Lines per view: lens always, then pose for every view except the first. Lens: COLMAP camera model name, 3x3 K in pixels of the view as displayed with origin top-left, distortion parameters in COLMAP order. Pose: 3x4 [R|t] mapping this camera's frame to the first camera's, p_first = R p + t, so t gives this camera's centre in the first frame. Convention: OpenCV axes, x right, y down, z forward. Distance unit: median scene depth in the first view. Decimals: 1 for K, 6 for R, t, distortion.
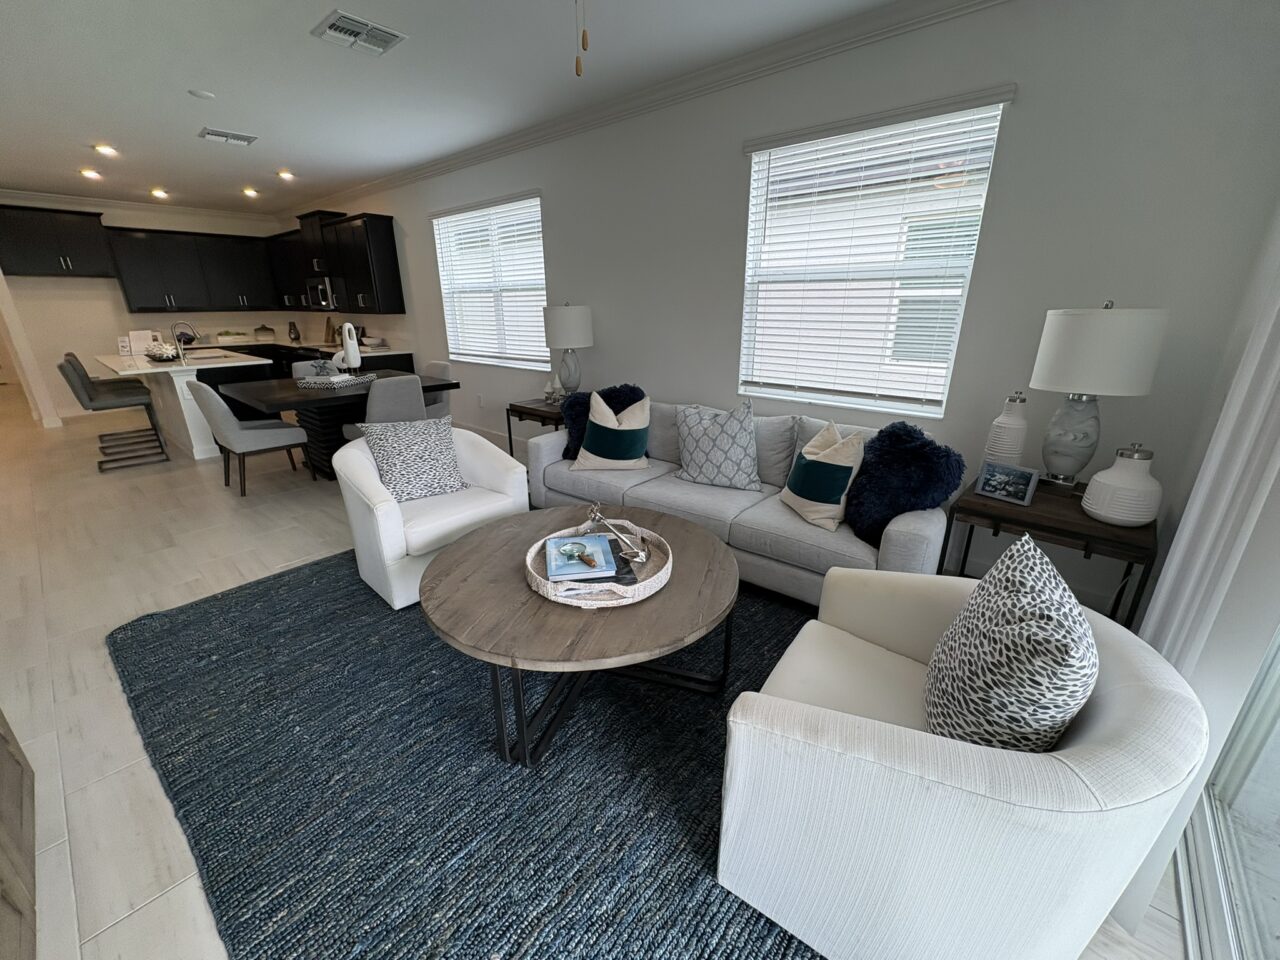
lens RADIAL K [[518.2, 0, 626.3], [0, 518.2, 475.2], [0, 0, 1]] dist [0.013362, 0.000121]
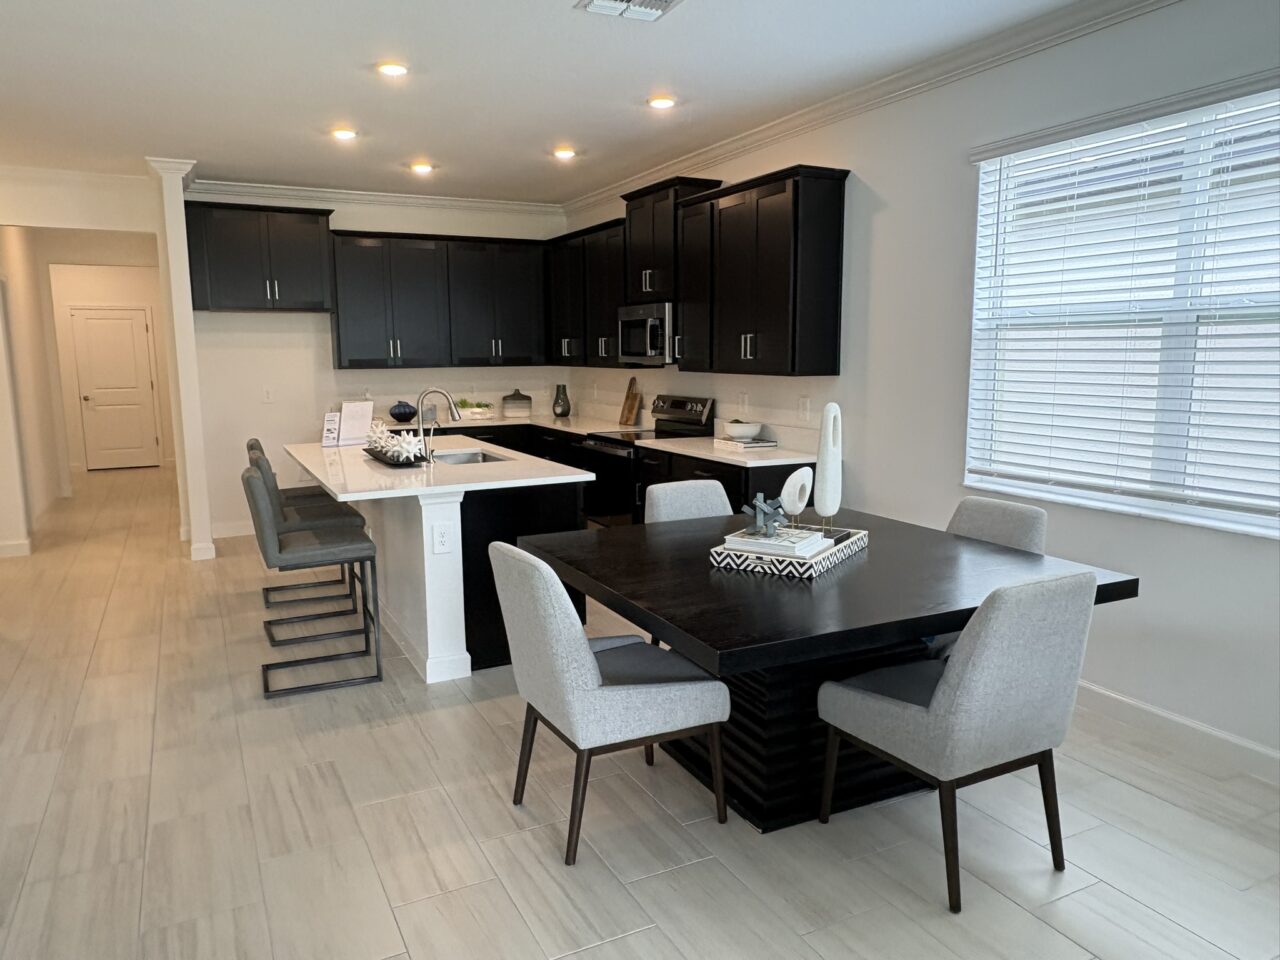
lens RADIAL K [[895.2, 0, 645.5], [0, 895.2, 486.6], [0, 0, 1]] dist [-0.008426, 0.001439]
pose [[0.934126, 0.058792, -0.352068, -0.288683], [-0.118185, 0.981650, -0.149649, -0.077832], [0.336810, 0.181400, 0.923933, 0.238703]]
